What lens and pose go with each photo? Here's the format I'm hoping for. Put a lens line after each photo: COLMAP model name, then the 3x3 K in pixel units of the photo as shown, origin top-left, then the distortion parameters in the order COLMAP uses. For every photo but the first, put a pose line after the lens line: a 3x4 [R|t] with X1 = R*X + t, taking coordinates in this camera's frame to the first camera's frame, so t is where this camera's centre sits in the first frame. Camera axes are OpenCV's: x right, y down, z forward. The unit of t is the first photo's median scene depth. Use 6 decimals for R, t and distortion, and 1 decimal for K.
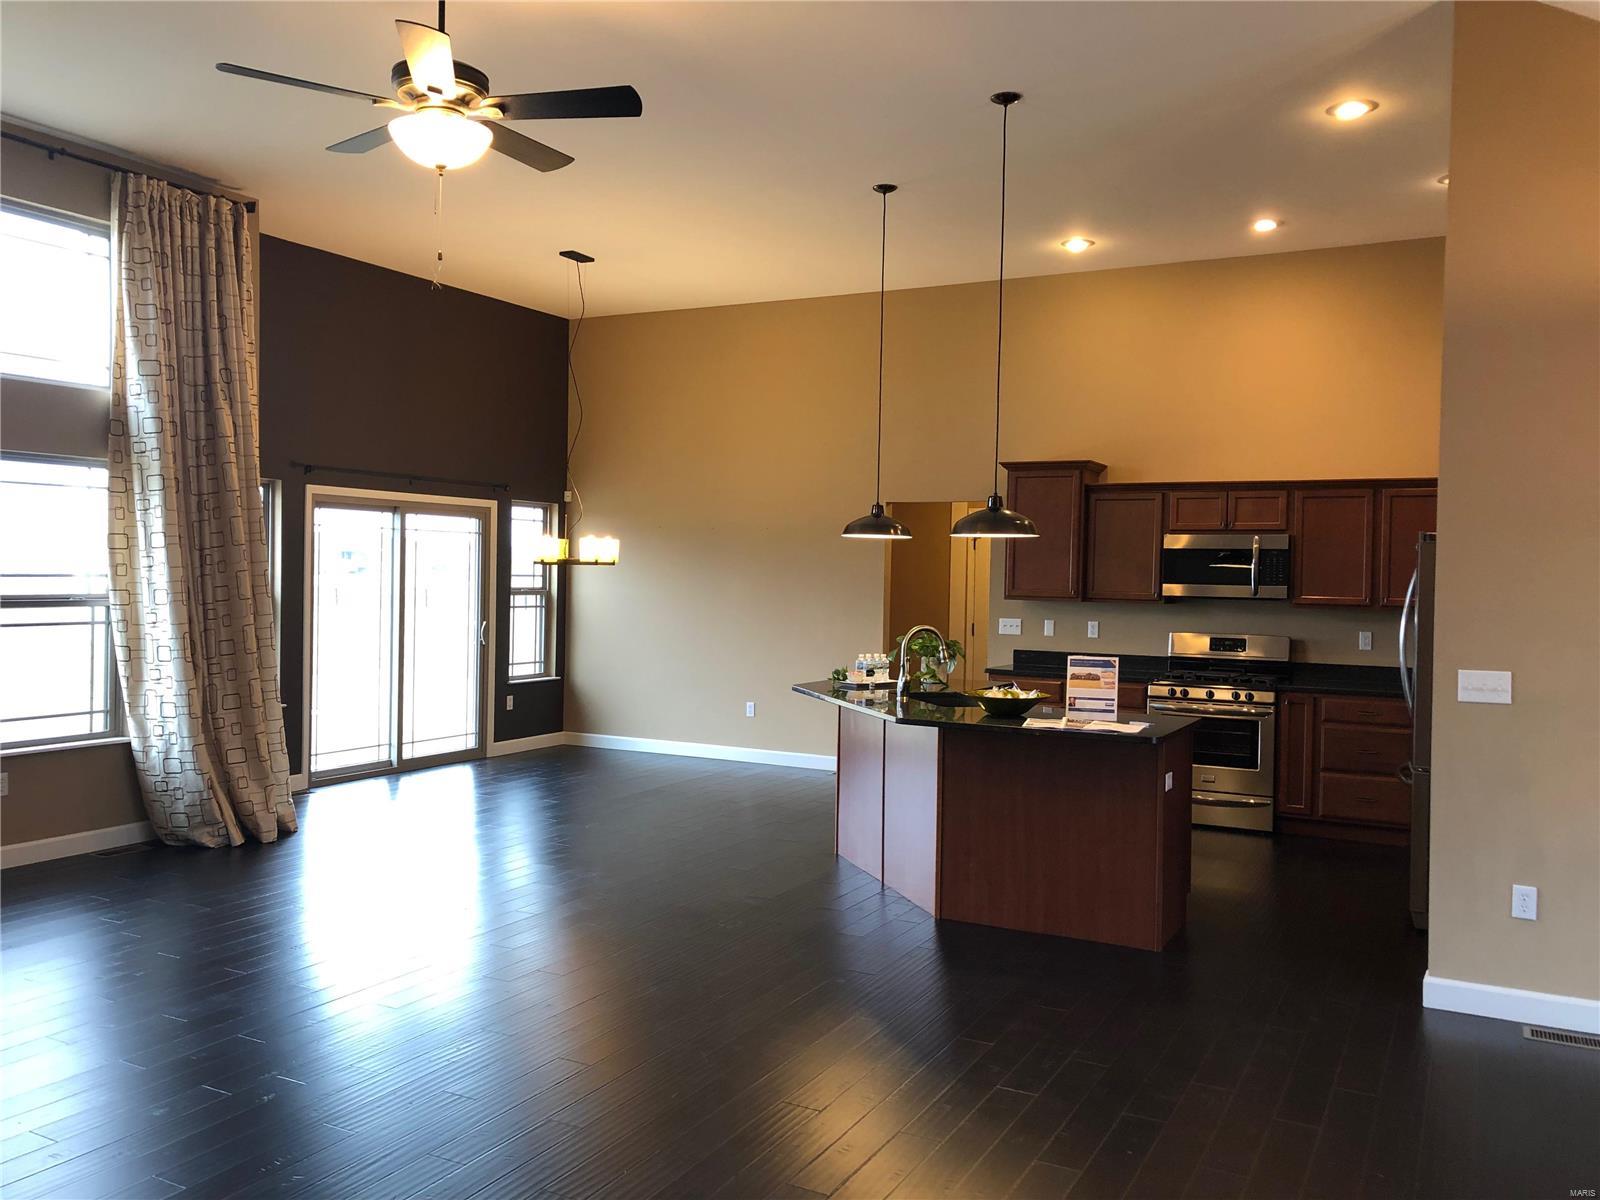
lens RADIAL K [[1289.3, 0, 801.4], [0, 1289.3, 592.5], [0, 0, 1]] dist [0.049865, -0.057890]
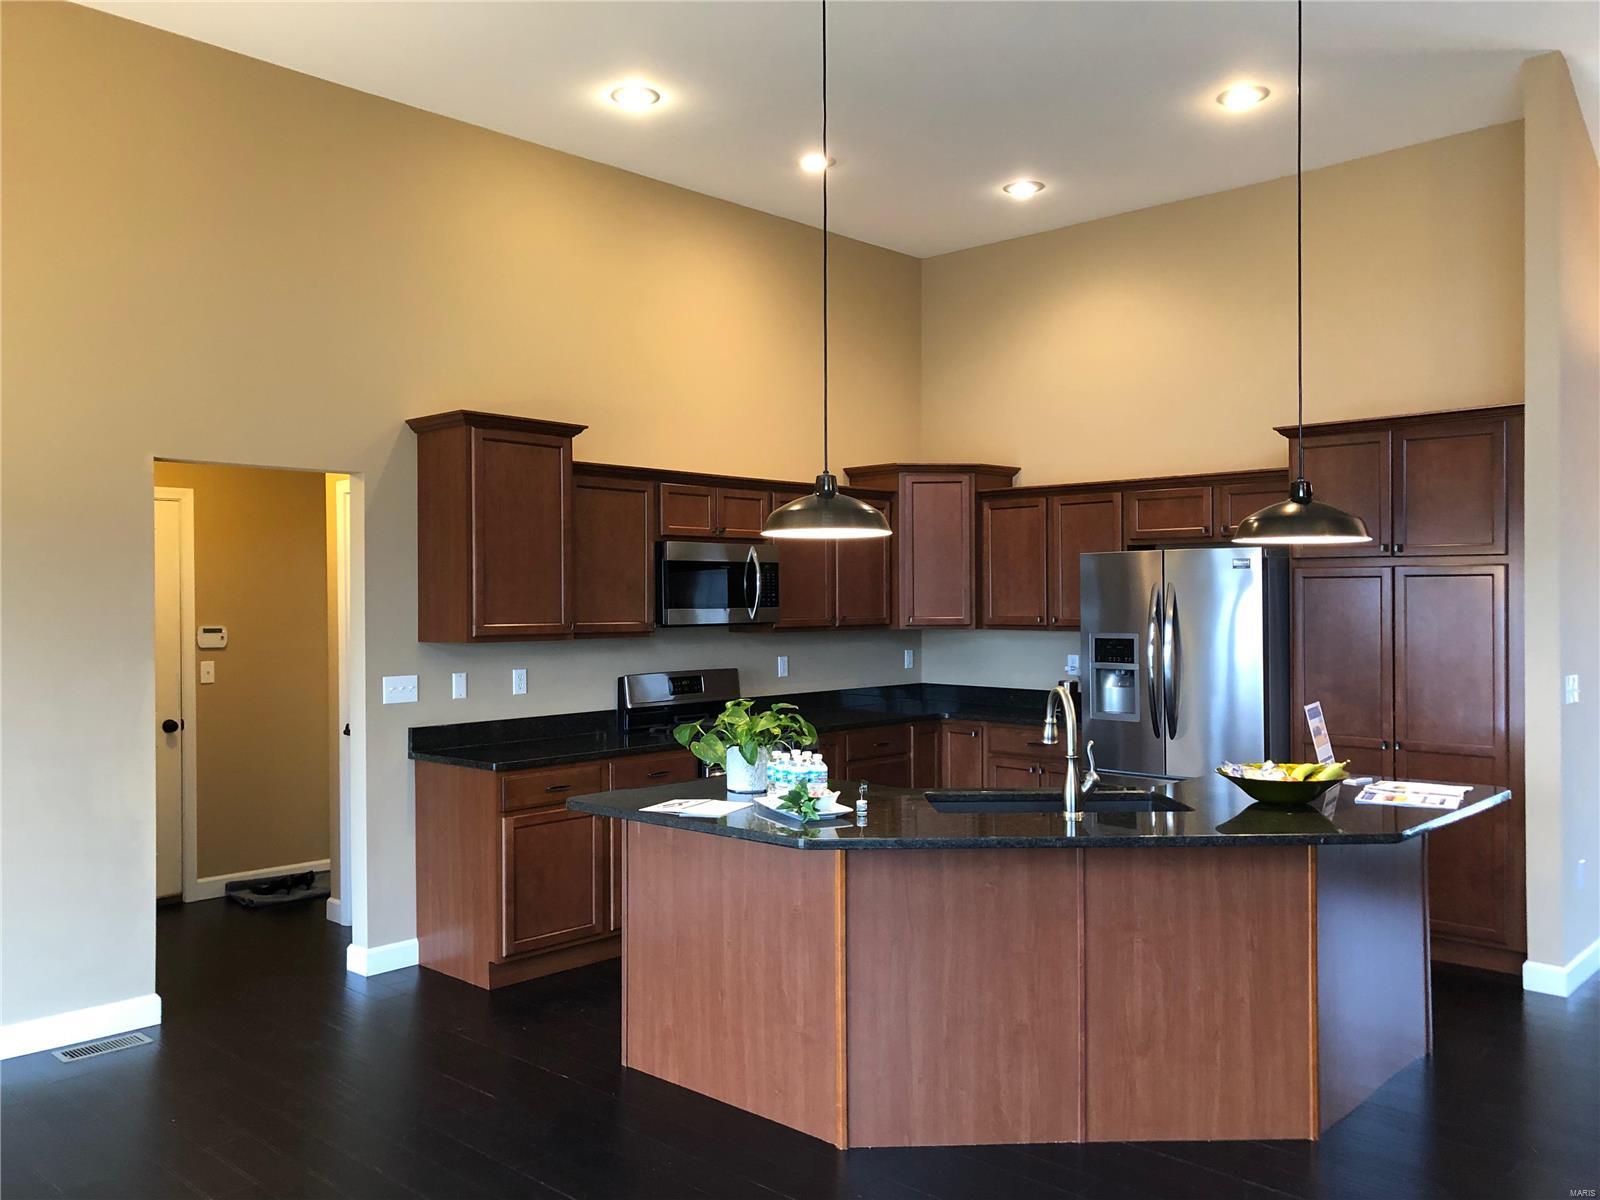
lens RADIAL K [[1289.3, 0, 801.4], [0, 1289.3, 592.5], [0, 0, 1]] dist [0.049865, -0.057890]
pose [[0.252045, -0.016360, 0.967577, -0.434002], [0.025594, 0.999620, 0.010235, -0.023062], [-0.967377, 0.022185, 0.252368, 0.810749]]
